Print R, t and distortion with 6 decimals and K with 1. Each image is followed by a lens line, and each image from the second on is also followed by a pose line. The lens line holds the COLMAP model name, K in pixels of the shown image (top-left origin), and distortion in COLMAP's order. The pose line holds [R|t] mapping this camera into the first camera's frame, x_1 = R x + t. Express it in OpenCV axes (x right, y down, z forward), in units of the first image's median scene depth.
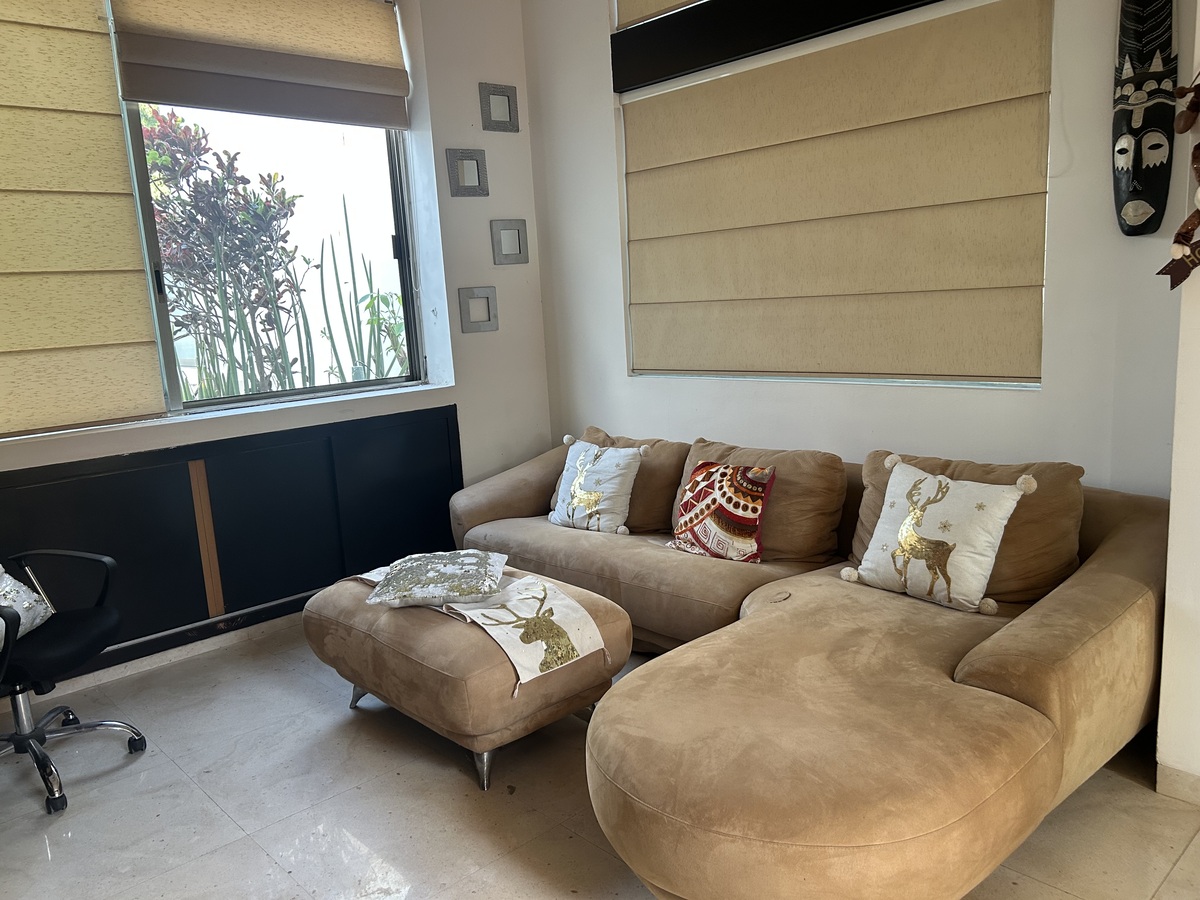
lens RADIAL K [[904.0, 0, 600.0], [0, 904.0, 450.0], [0, 0, 1]] dist [0.069524, -0.070636]
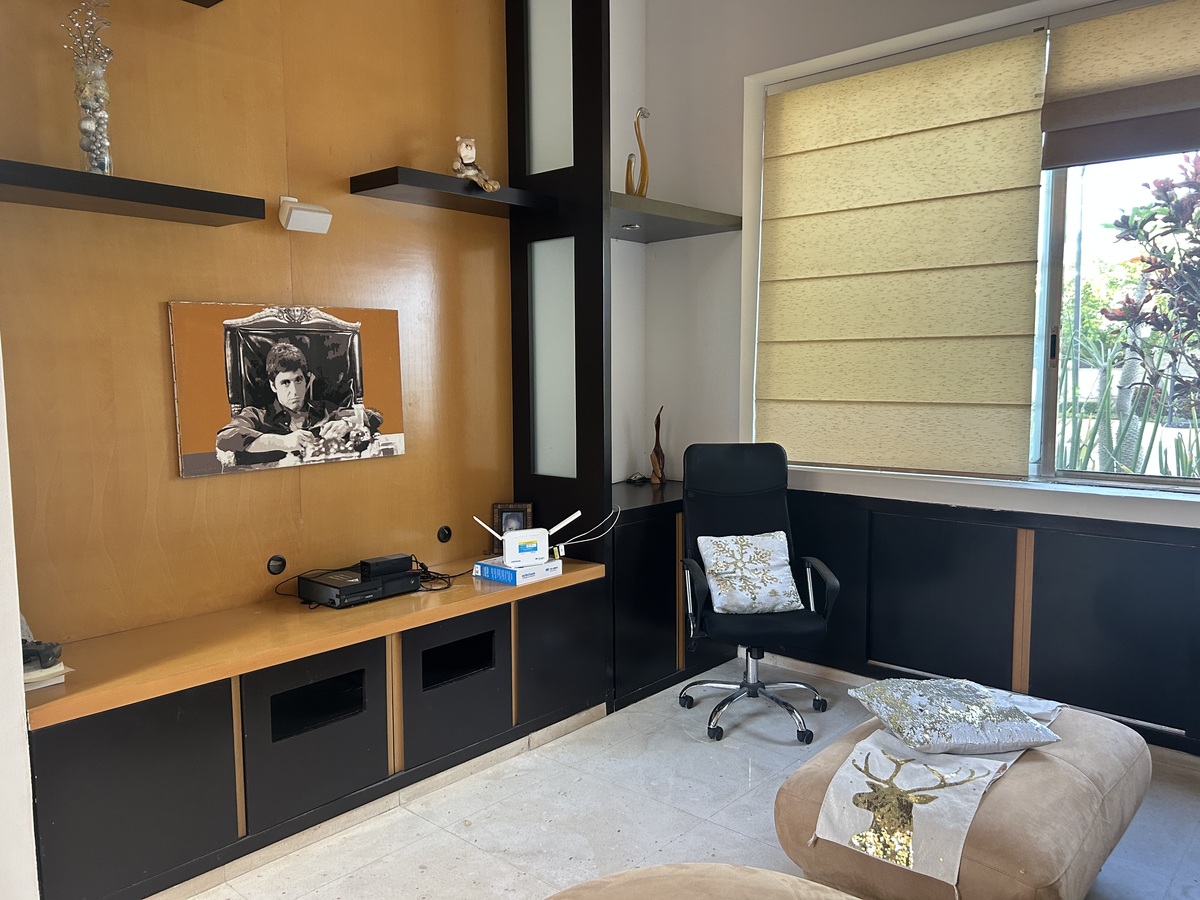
lens RADIAL K [[904.0, 0, 600.0], [0, 904.0, 450.0], [0, 0, 1]] dist [0.069524, -0.070636]
pose [[0.110875, 0.147765, -0.982788, 0.487935], [-0.175706, 0.976222, 0.126955, -0.123663], [0.978179, 0.158605, 0.134202, 0.442458]]
